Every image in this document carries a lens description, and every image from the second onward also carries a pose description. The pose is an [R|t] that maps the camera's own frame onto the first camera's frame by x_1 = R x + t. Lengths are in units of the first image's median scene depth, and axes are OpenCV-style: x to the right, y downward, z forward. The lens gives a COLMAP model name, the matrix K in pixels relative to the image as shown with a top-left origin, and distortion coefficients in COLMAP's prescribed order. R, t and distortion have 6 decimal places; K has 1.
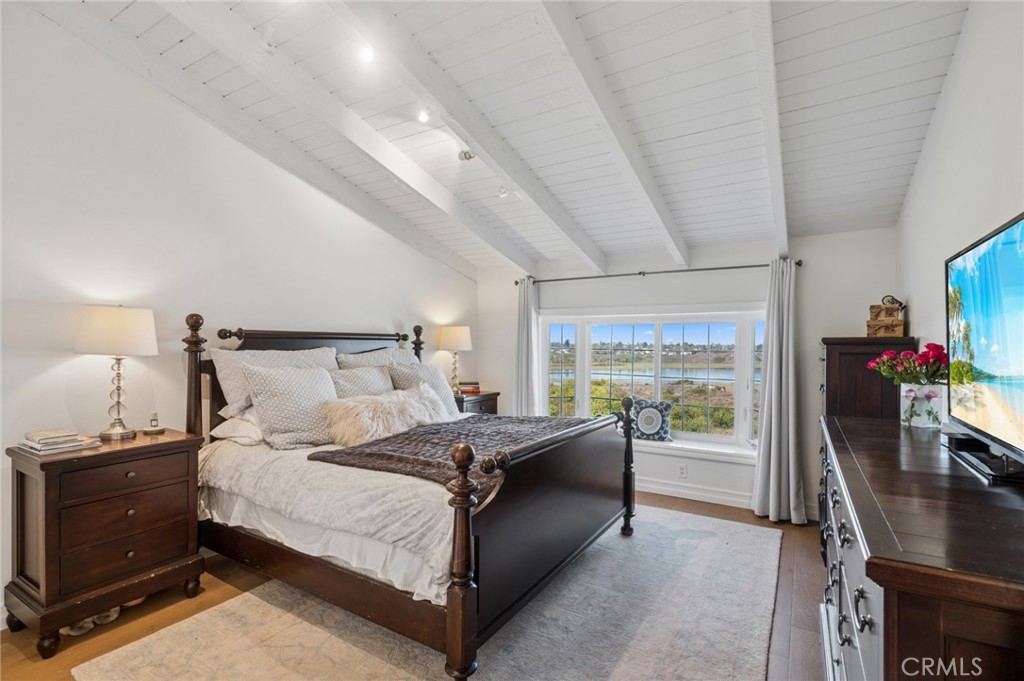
lens RADIAL K [[480.1, 0, 494.3], [0, 480.1, 341.9], [0, 0, 1]] dist [-0.003857, 0.000066]
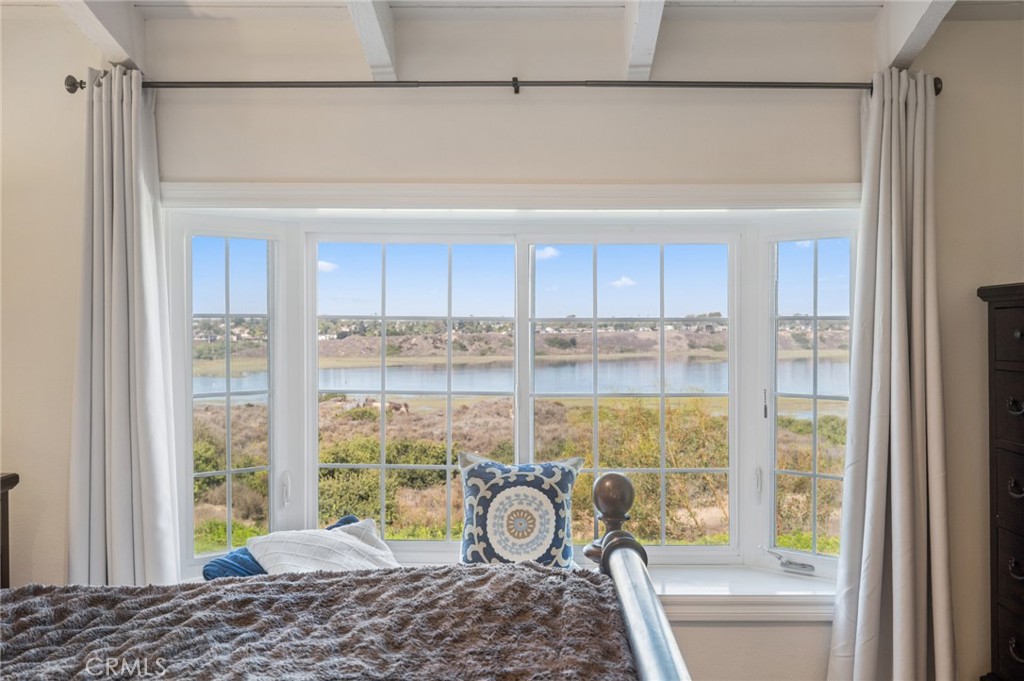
lens RADIAL K [[1055.0, 0, 517.3], [0, 1055.0, 345.1], [0, 0, 1]] dist [0.005105, 0.000000]
pose [[0.843089, -0.015877, 0.537539, -0.078781], [-0.000211, 0.999554, 0.029855, 0.014183], [-0.537774, -0.025284, 0.842710, 0.364603]]
